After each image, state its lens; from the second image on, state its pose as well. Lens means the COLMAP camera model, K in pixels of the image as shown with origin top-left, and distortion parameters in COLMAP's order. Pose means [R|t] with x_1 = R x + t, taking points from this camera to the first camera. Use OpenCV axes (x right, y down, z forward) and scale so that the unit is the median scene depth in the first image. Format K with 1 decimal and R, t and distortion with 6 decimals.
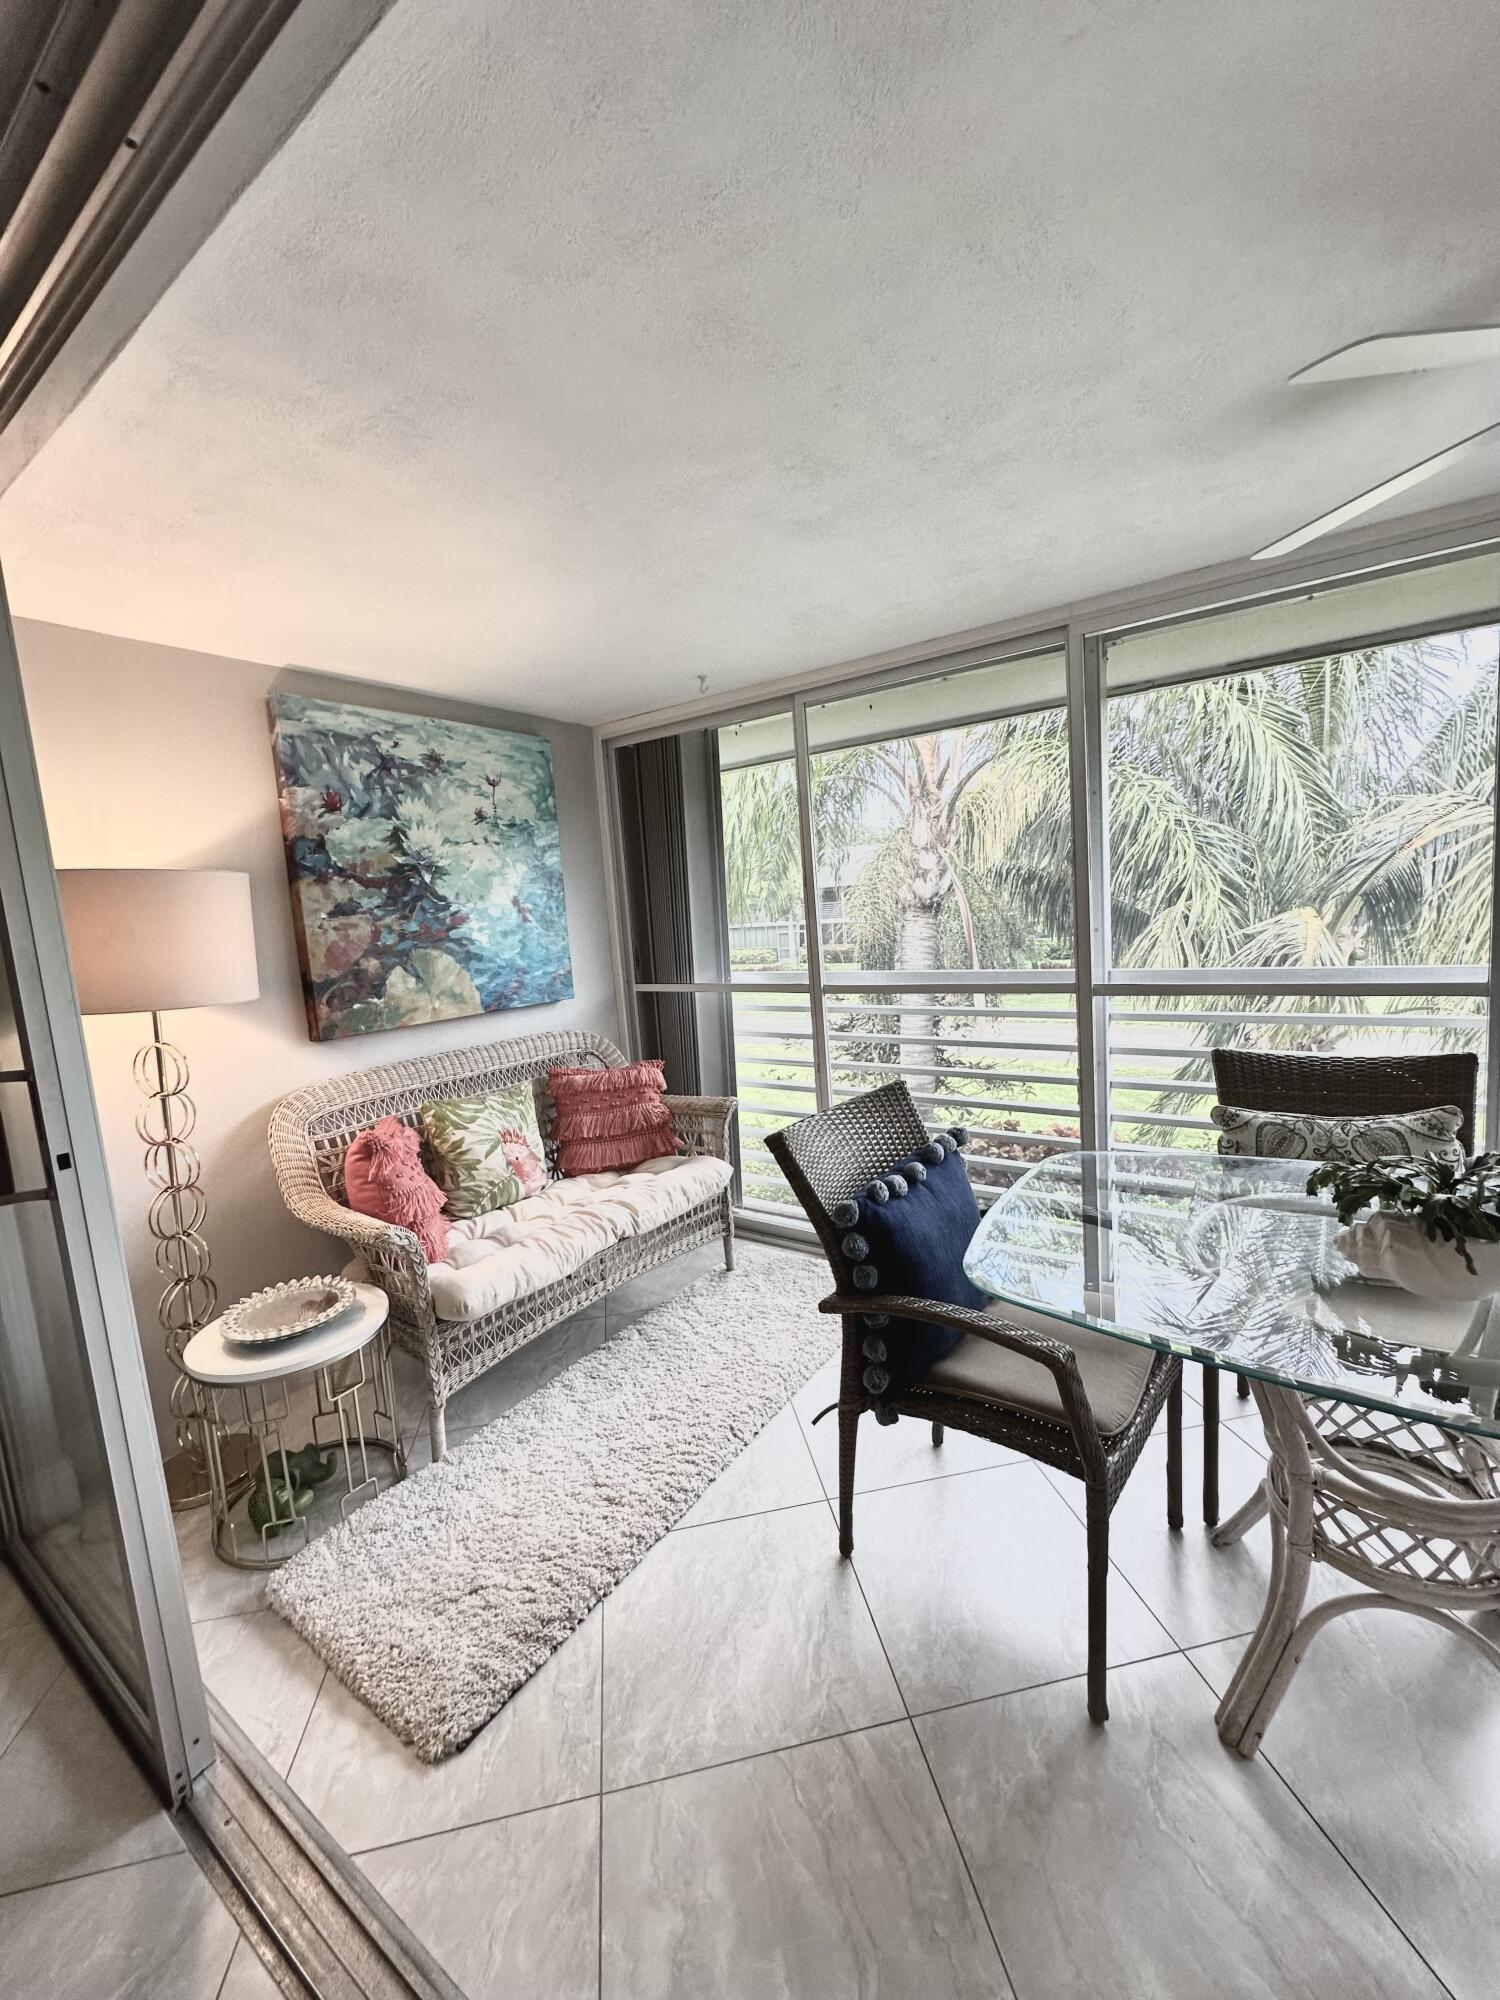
lens RADIAL K [[796.4, 0, 749.2], [0, 796.4, 998.0], [0, 0, 1]] dist [-0.005386, 0.000843]
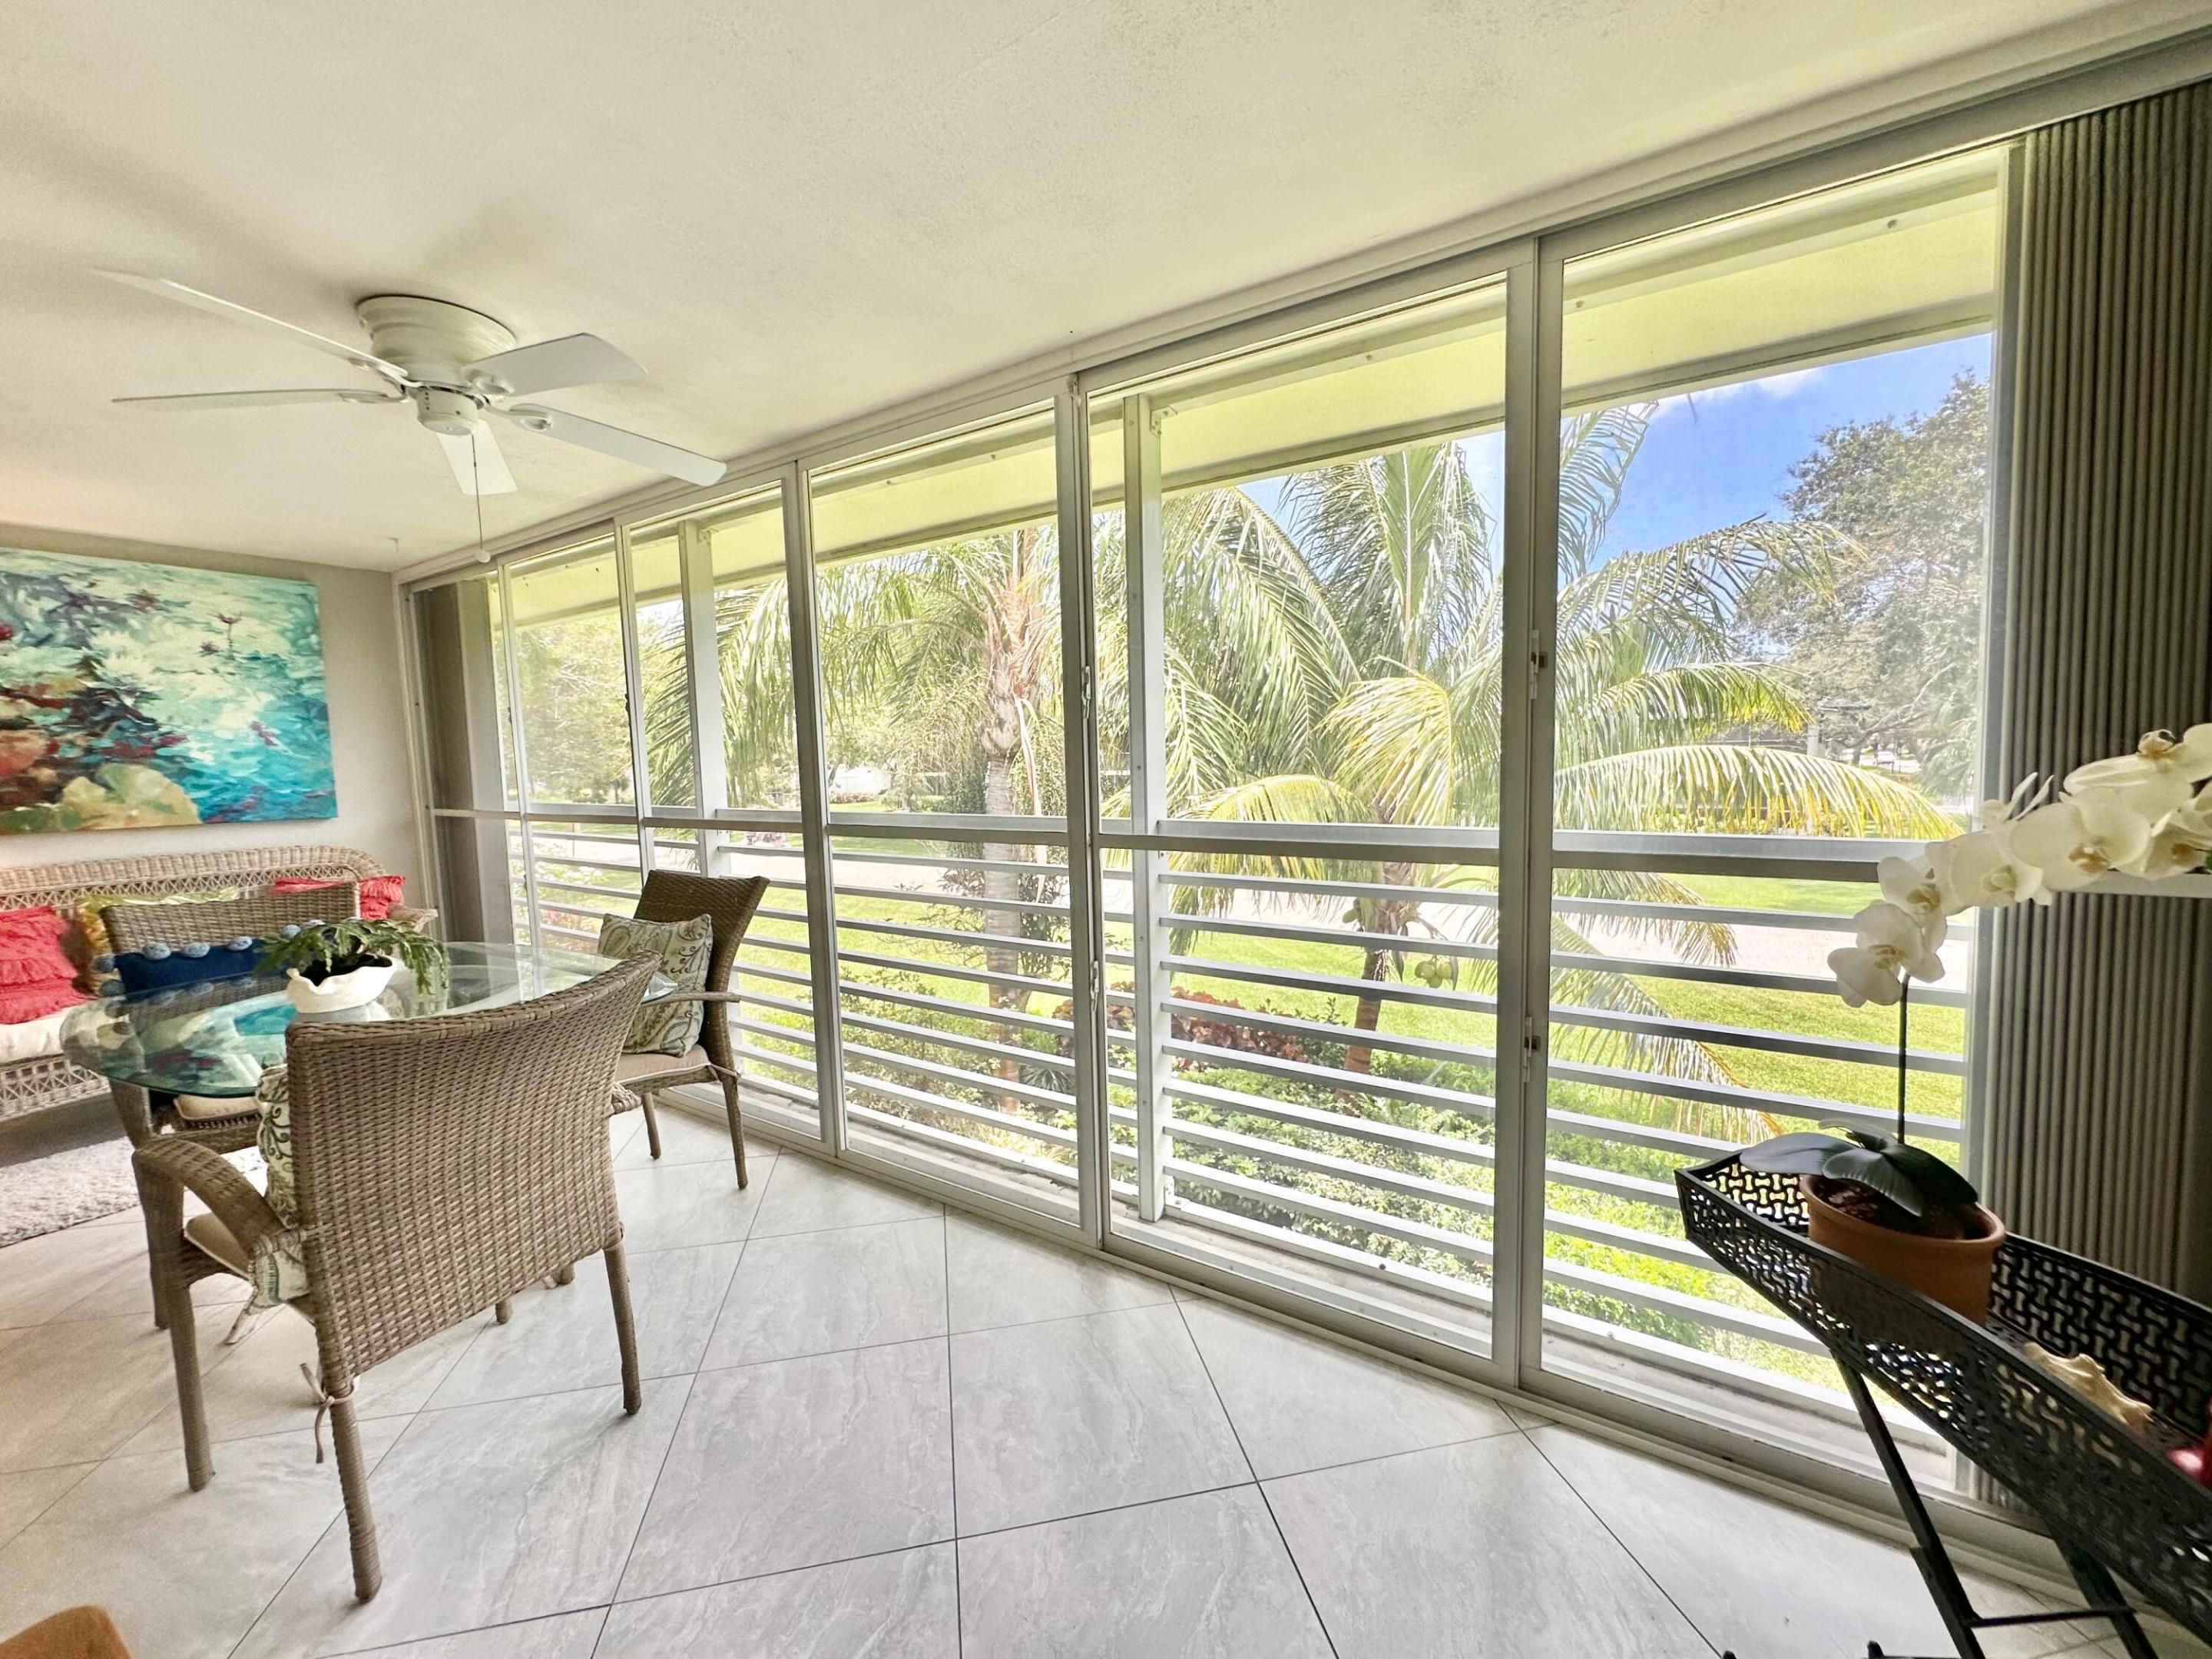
lens RADIAL K [[880.8, 0, 1100.9], [0, 880.8, 824.5], [0, 0, 1]] dist [-0.005386, 0.000843]
pose [[0.998625, 0.045223, 0.026524, 0.956706], [-0.044287, 0.998410, -0.034875, 0.007370], [-0.028059, 0.033652, 0.999040, -0.285374]]
